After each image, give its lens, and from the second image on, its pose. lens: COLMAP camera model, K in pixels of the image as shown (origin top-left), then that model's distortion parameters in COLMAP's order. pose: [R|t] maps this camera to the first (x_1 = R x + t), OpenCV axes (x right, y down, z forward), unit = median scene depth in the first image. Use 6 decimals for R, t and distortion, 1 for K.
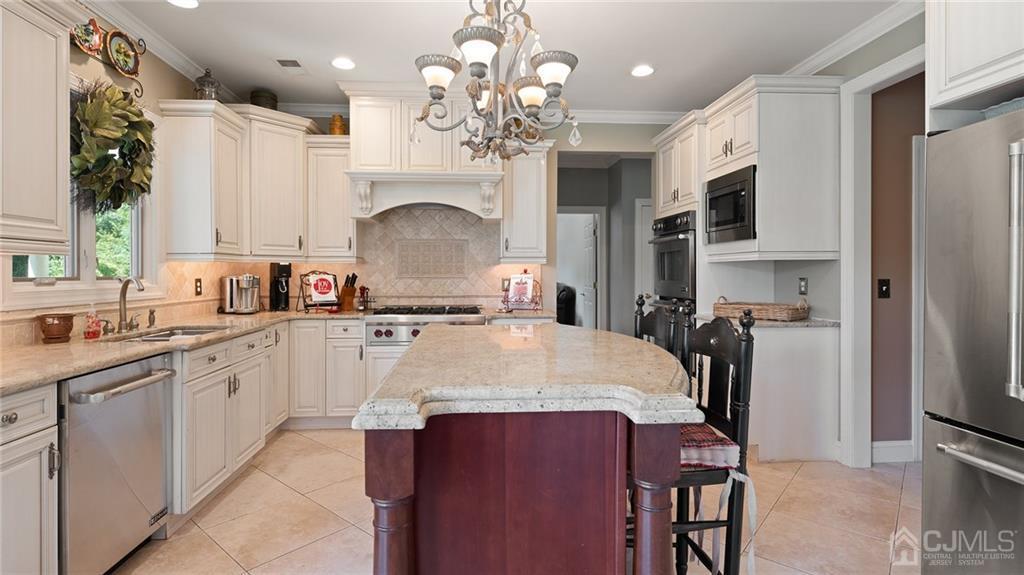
lens RADIAL K [[500.1, 0, 501.6], [0, 500.1, 276.9], [0, 0, 1]] dist [-0.001686, 0.000575]
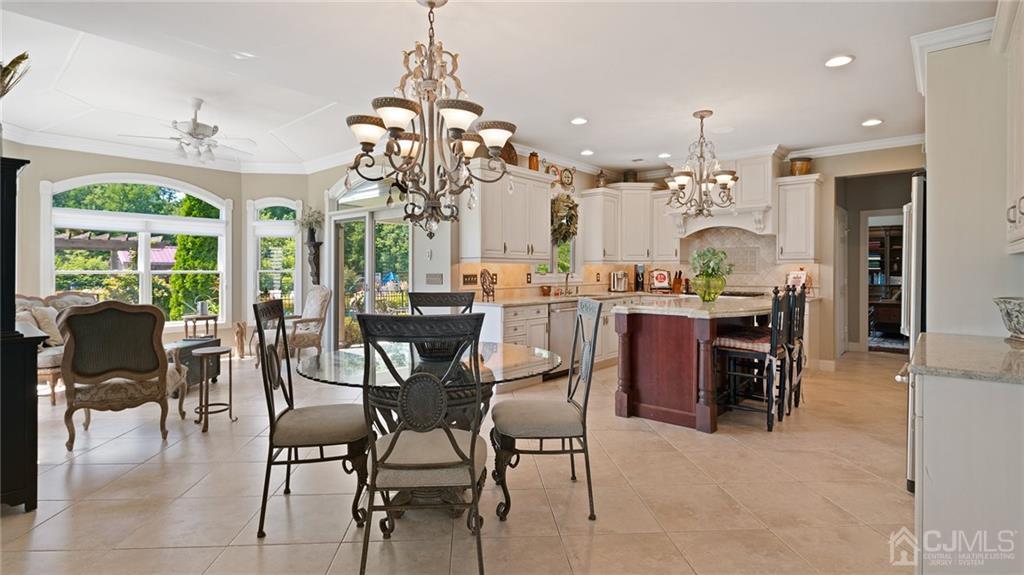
lens RADIAL K [[500.1, 0, 507.5], [0, 500.1, 269.8], [0, 0, 1]] dist [-0.001686, 0.000575]
pose [[0.708463, 0.000392, -0.705747, 0.578520], [-0.005695, 0.999970, -0.005162, 0.003320], [0.705725, 0.007676, 0.708445, -0.709843]]
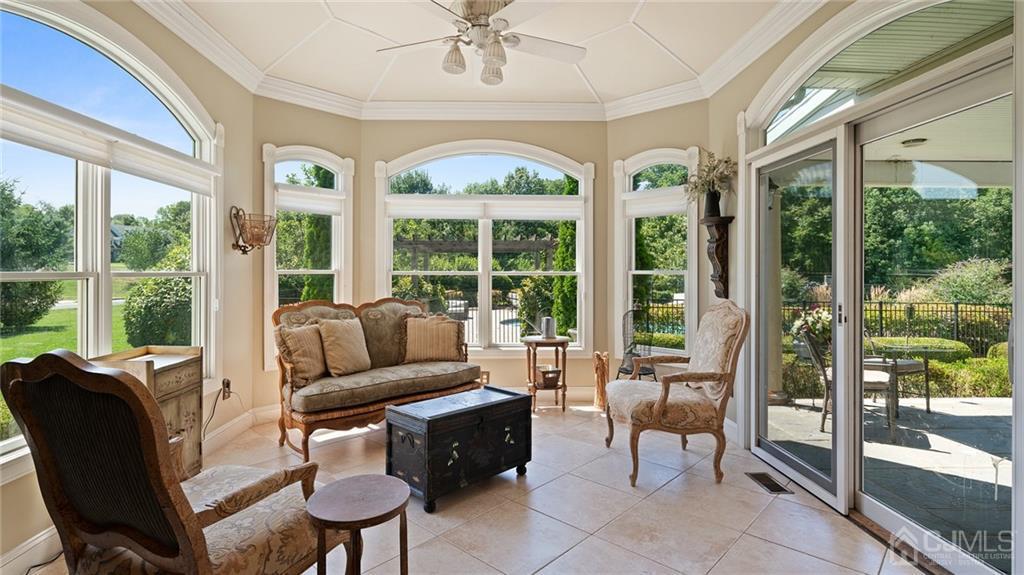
lens RADIAL K [[500.1, 0, 495.8], [0, 500.1, 267.8], [0, 0, 1]] dist [-0.001686, 0.000575]
pose [[-0.053047, -0.006413, -0.998571, -0.284322], [-0.008538, 0.999946, -0.005968, 0.002718], [0.998555, 0.008209, -0.053099, -0.260478]]
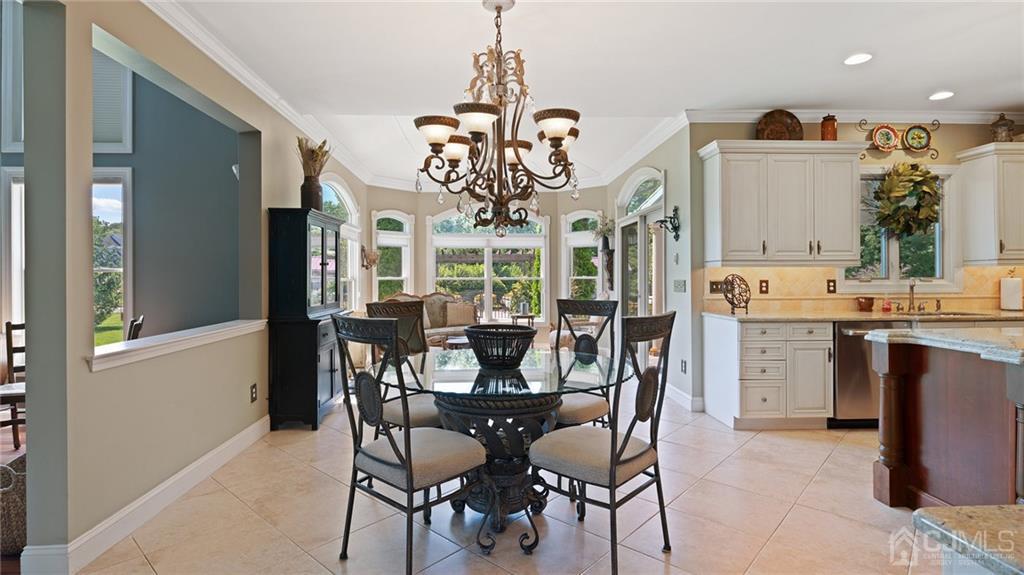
lens RADIAL K [[500.1, 0, 504.9], [0, 500.1, 277.8], [0, 0, 1]] dist [-0.001686, 0.000575]
pose [[-0.022670, 0.001857, -0.999741, 0.712765], [-0.002690, 0.999995, 0.001919, 0.000772], [0.999739, 0.002733, -0.022665, -0.230605]]
